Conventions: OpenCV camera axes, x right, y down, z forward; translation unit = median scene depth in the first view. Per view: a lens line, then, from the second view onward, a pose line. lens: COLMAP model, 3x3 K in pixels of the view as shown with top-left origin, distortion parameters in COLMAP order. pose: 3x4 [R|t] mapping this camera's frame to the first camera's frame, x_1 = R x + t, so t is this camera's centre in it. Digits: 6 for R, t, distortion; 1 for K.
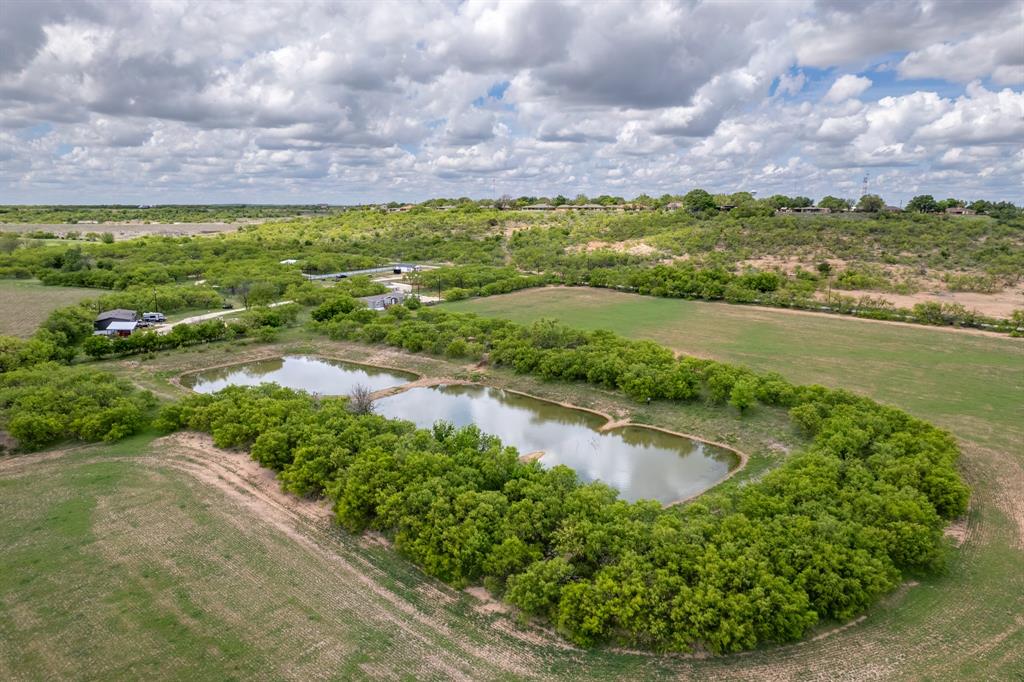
lens RADIAL K [[657.9, 0, 525.1], [0, 657.9, 344.8], [0, 0, 1]] dist [-0.071793, 0.067407]
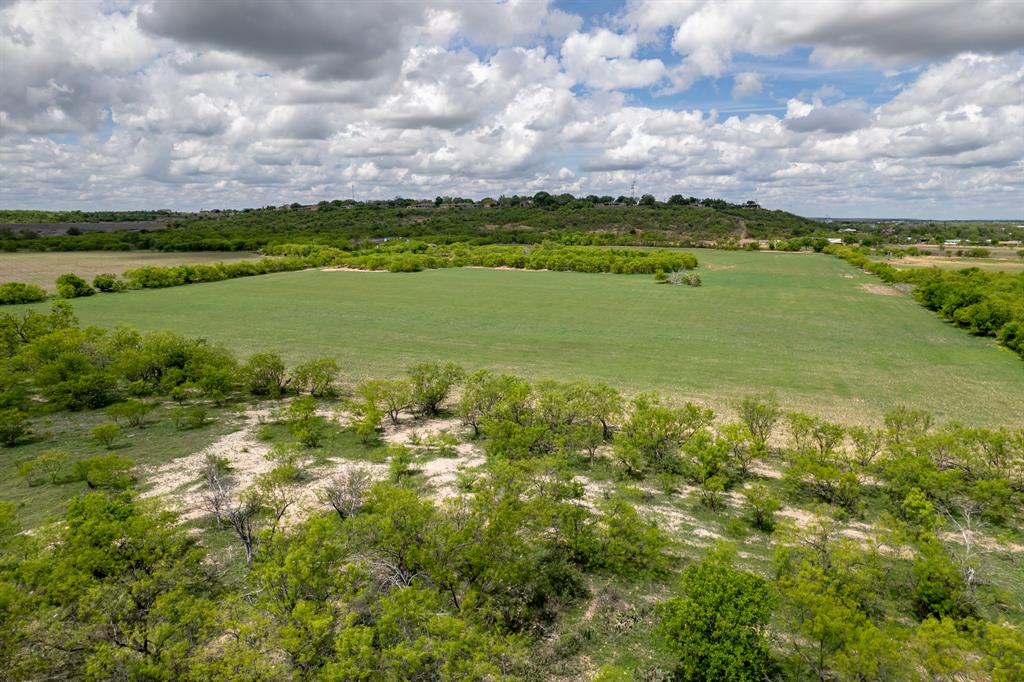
lens RADIAL K [[657.9, 0, 525.1], [0, 657.9, 344.8], [0, 0, 1]] dist [-0.071793, 0.067407]
pose [[0.947661, -0.069798, 0.311555, -0.285722], [0.073095, 0.997324, 0.001097, 0.116395], [-0.310798, 0.021733, 0.950228, -0.439177]]
